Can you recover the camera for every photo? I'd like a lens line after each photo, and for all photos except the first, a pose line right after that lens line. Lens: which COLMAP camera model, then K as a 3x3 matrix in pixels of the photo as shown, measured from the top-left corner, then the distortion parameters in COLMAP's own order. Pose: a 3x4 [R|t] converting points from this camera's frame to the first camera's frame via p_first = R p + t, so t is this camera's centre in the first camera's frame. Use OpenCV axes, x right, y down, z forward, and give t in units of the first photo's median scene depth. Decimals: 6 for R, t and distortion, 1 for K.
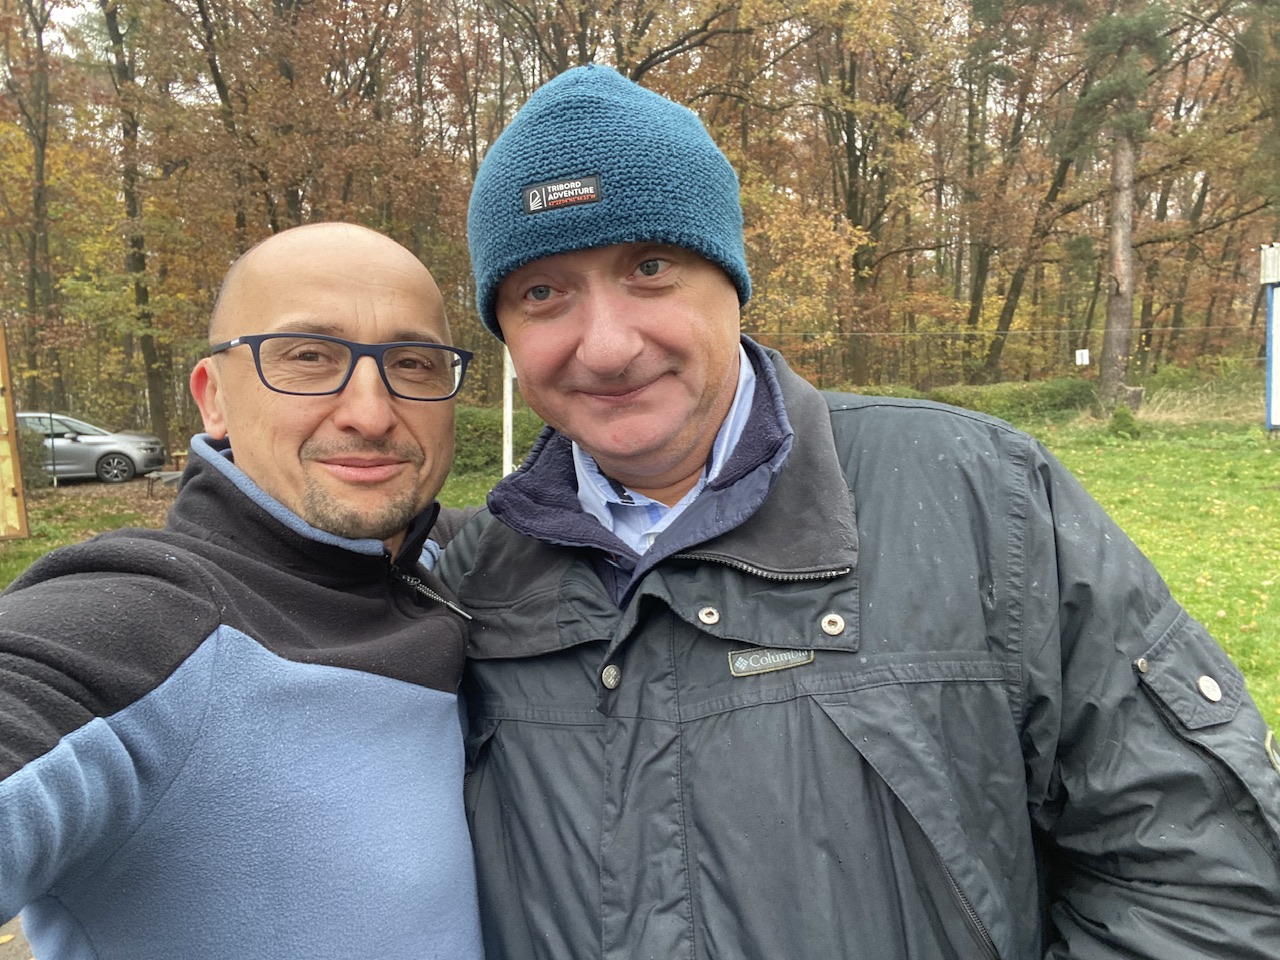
lens RADIAL K [[861.2, 0, 637.8], [0, 861.2, 486.8], [0, 0, 1]] dist [0.031584, -0.037762]
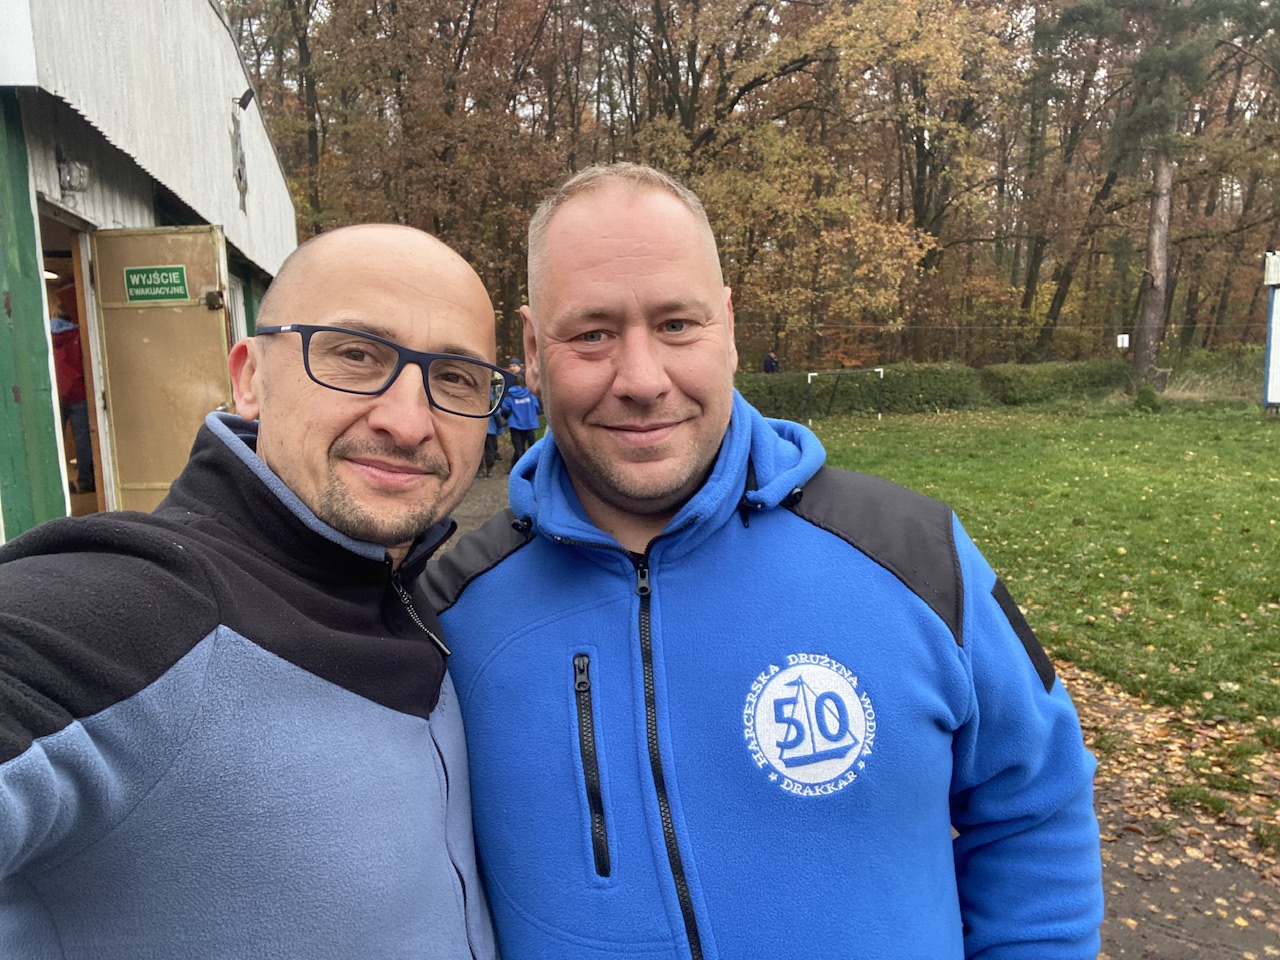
lens RADIAL K [[861.2, 0, 637.8], [0, 861.2, 486.8], [0, 0, 1]] dist [0.031584, -0.037762]
pose [[0.998246, 0.029609, -0.051276, -0.062703], [-0.027875, 0.999026, 0.034196, 0.022232], [0.052238, -0.032706, 0.998099, -0.196503]]
